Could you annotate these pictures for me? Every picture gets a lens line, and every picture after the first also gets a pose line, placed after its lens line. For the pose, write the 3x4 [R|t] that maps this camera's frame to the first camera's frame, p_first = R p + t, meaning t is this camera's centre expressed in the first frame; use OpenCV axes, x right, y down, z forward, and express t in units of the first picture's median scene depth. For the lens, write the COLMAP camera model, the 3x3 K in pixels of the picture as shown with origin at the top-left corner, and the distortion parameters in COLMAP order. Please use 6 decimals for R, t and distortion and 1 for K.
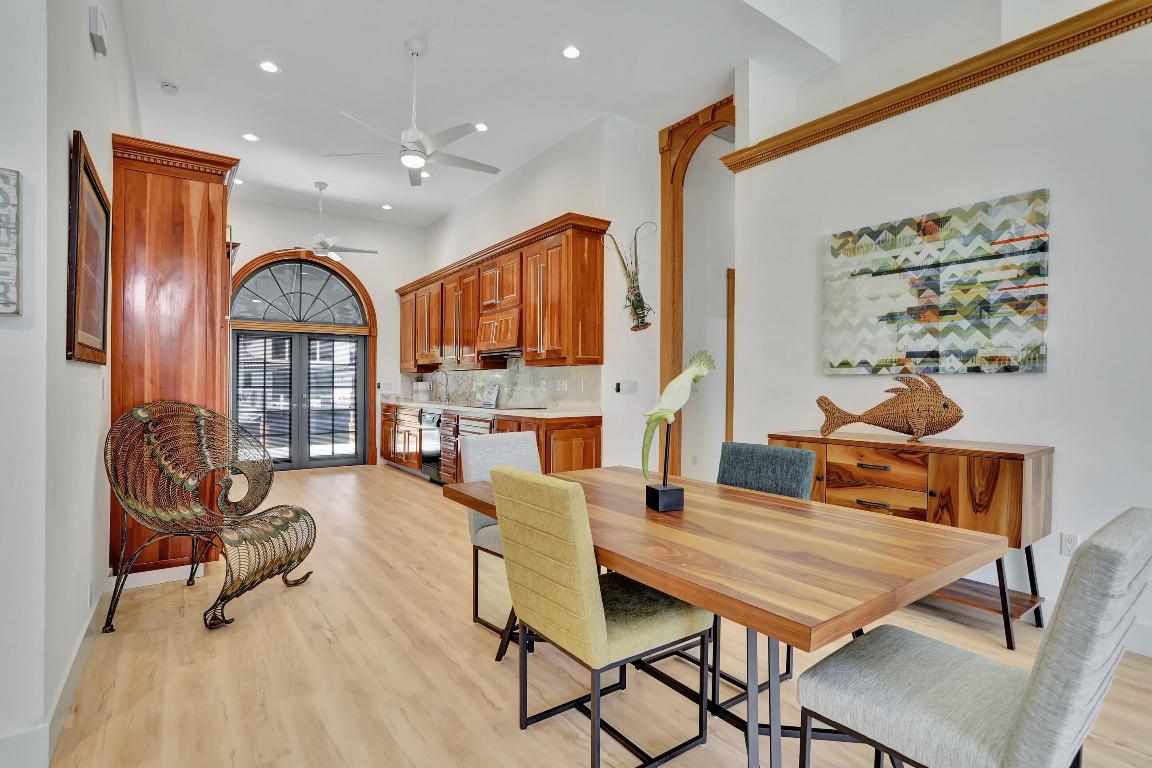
lens RADIAL K [[556.6, 0, 579.1], [0, 556.6, 383.0], [0, 0, 1]] dist [-0.063670, 0.021782]
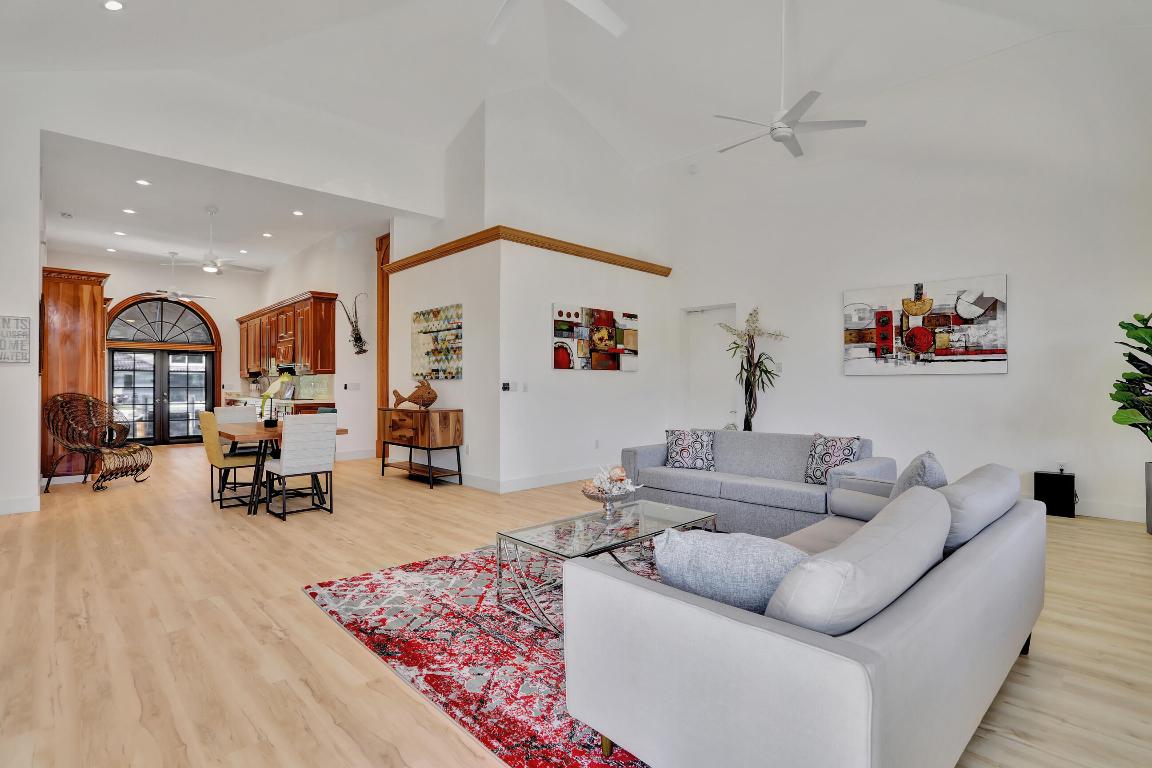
lens RADIAL K [[556.6, 0, 579.1], [0, 556.6, 383.0], [0, 0, 1]] dist [-0.063670, 0.021782]
pose [[0.988907, -0.004262, 0.148476, 0.840320], [0.004959, 0.999978, -0.004325, 0.011702], [-0.148455, 0.005014, 0.988907, -1.292998]]
